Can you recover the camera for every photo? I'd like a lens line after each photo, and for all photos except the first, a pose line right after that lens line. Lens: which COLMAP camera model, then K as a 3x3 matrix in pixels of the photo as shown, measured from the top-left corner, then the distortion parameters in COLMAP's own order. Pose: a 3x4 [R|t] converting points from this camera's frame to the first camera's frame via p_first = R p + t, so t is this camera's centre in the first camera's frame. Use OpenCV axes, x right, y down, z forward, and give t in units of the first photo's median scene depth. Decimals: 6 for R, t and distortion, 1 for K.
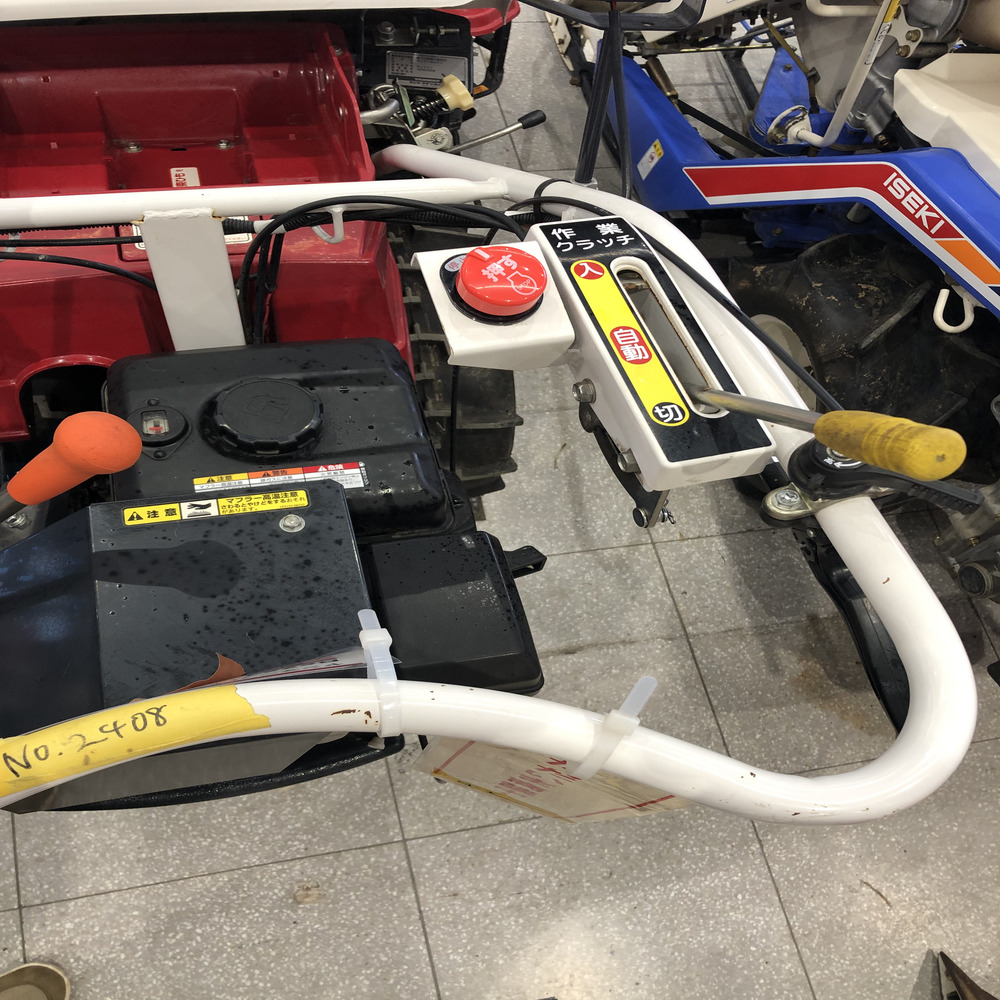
lens RADIAL K [[850.3, 0, 500.0], [0, 850.3, 500.0], [0, 0, 1]] dist [-0.001254, -0.004683]
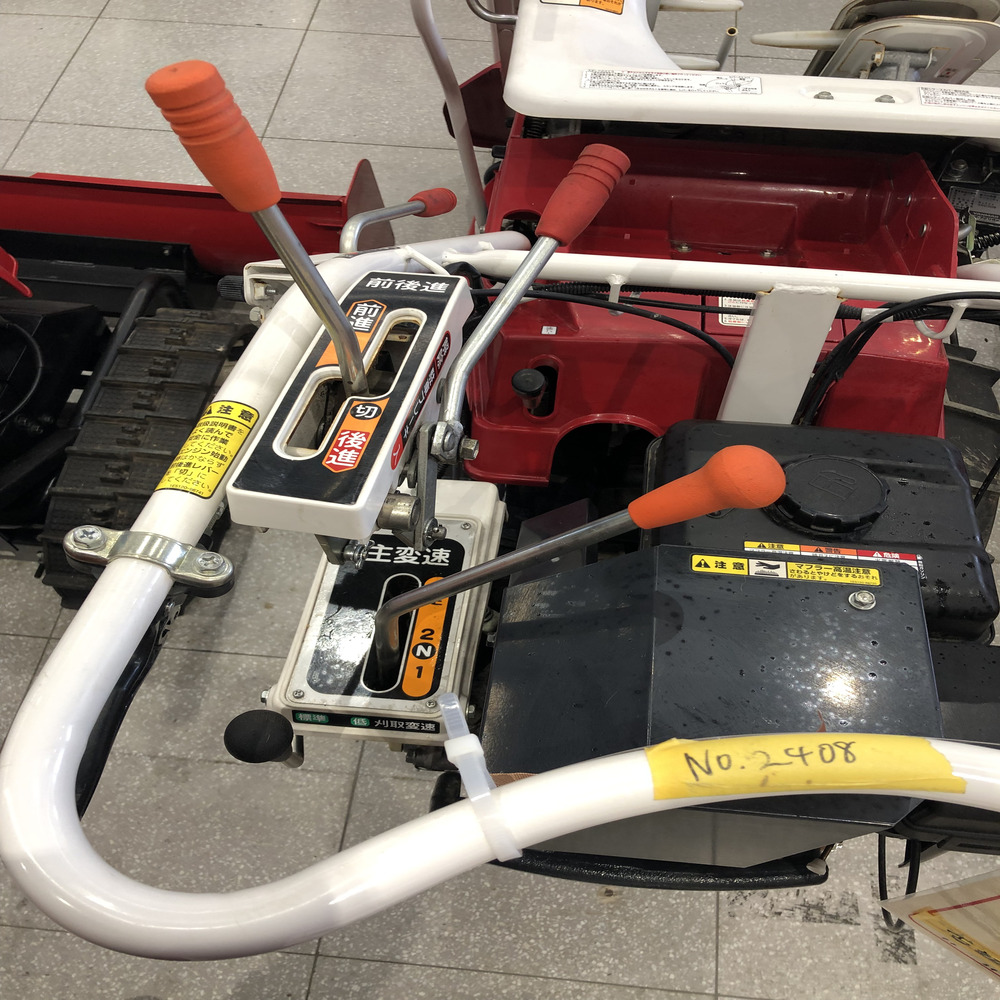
lens RADIAL K [[822.4, 0, 500.0], [0, 822.4, 500.0], [0, 0, 1]] dist [0.003207, -0.010761]
pose [[0.962567, 0.163147, -0.216444, -0.239222], [-0.201165, 0.965202, -0.167087, 0.082390], [0.181652, 0.204373, 0.961891, -0.004955]]
